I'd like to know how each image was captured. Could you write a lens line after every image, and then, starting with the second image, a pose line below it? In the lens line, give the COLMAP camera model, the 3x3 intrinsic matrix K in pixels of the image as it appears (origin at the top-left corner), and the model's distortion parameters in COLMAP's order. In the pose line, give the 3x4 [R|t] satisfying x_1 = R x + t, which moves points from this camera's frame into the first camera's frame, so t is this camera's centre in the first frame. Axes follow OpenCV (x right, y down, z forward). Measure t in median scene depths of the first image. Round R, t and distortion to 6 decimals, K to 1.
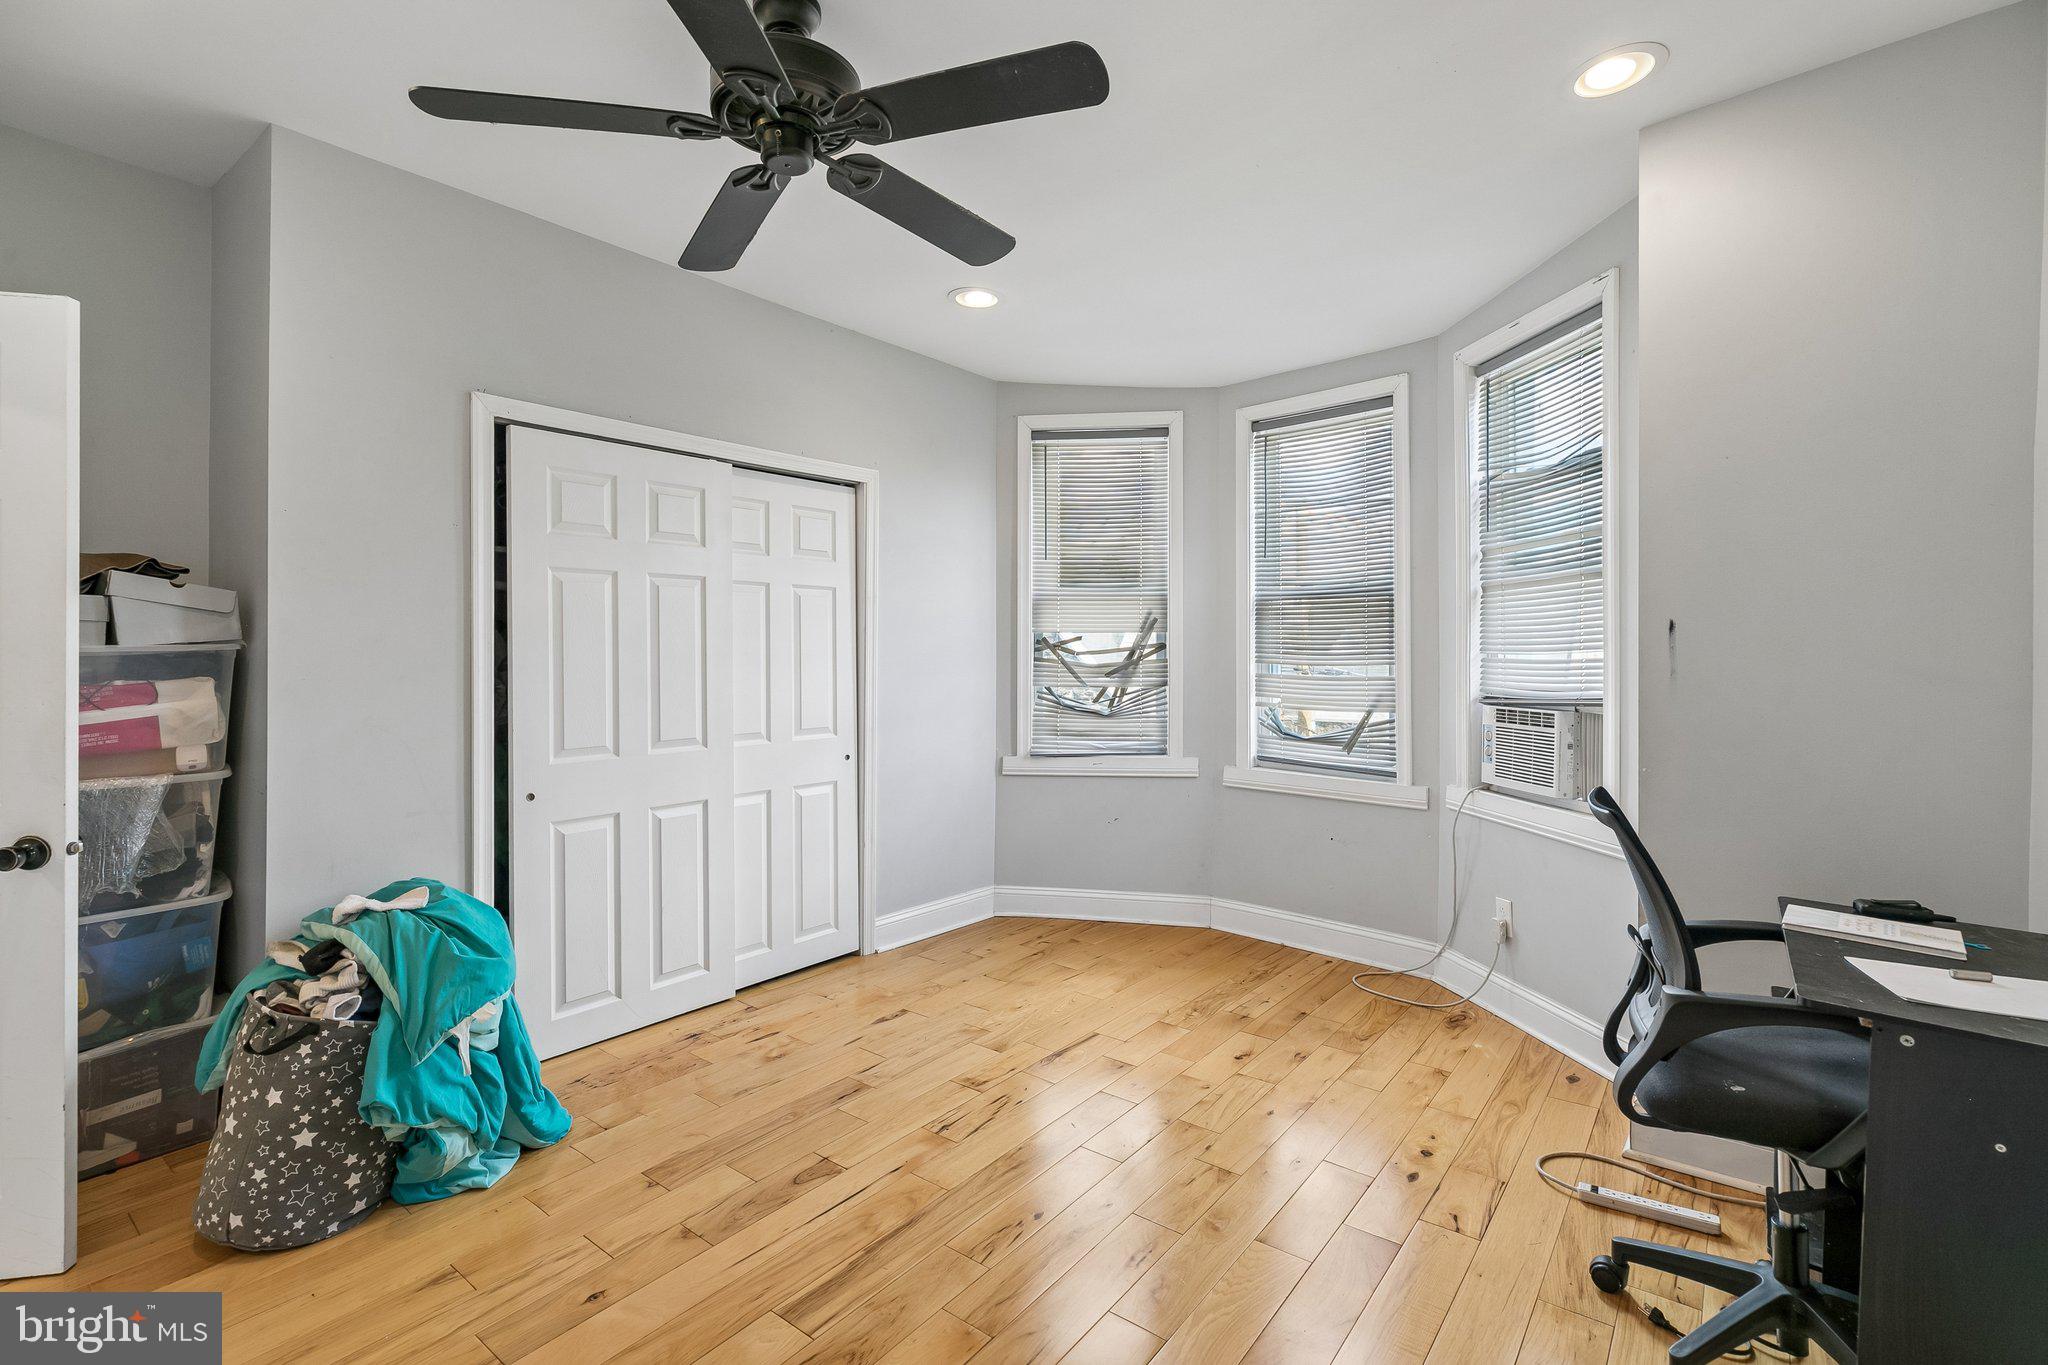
lens RADIAL K [[949.5, 0, 1008.7], [0, 949.5, 649.0], [0, 0, 1]] dist [0.011448, -0.001746]
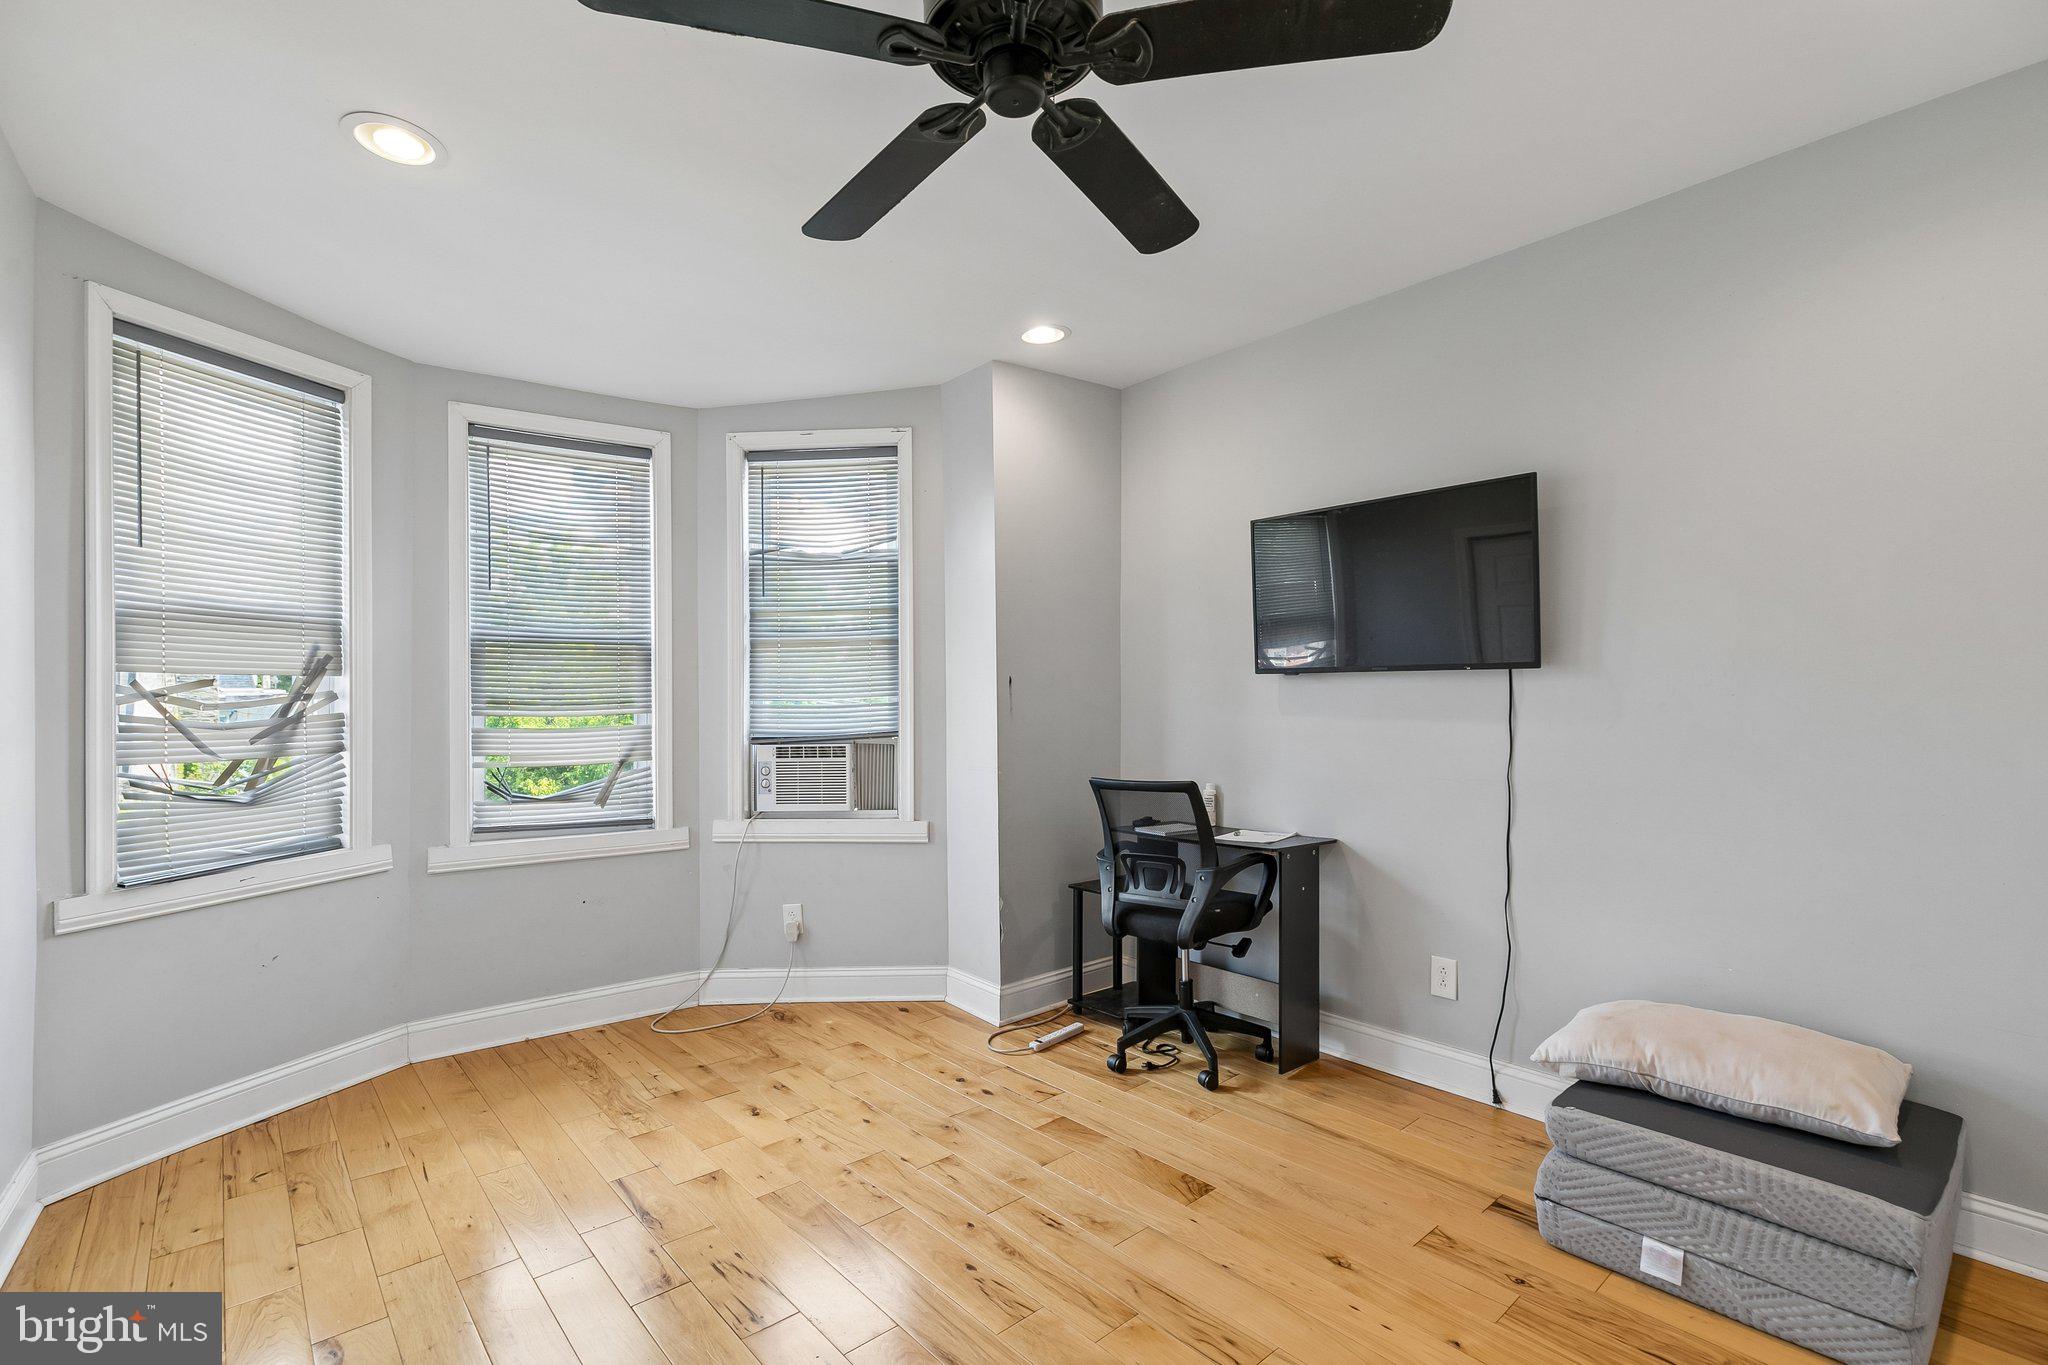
lens RADIAL K [[949.5, 0, 1019.1], [0, 949.5, 688.1], [0, 0, 1]] dist [0.011448, -0.001746]
pose [[0.172280, 0.007359, 0.985021, -0.561306], [0.007108, 0.999937, -0.008714, 0.001550], [-0.985022, 0.008503, 0.172216, 0.463128]]
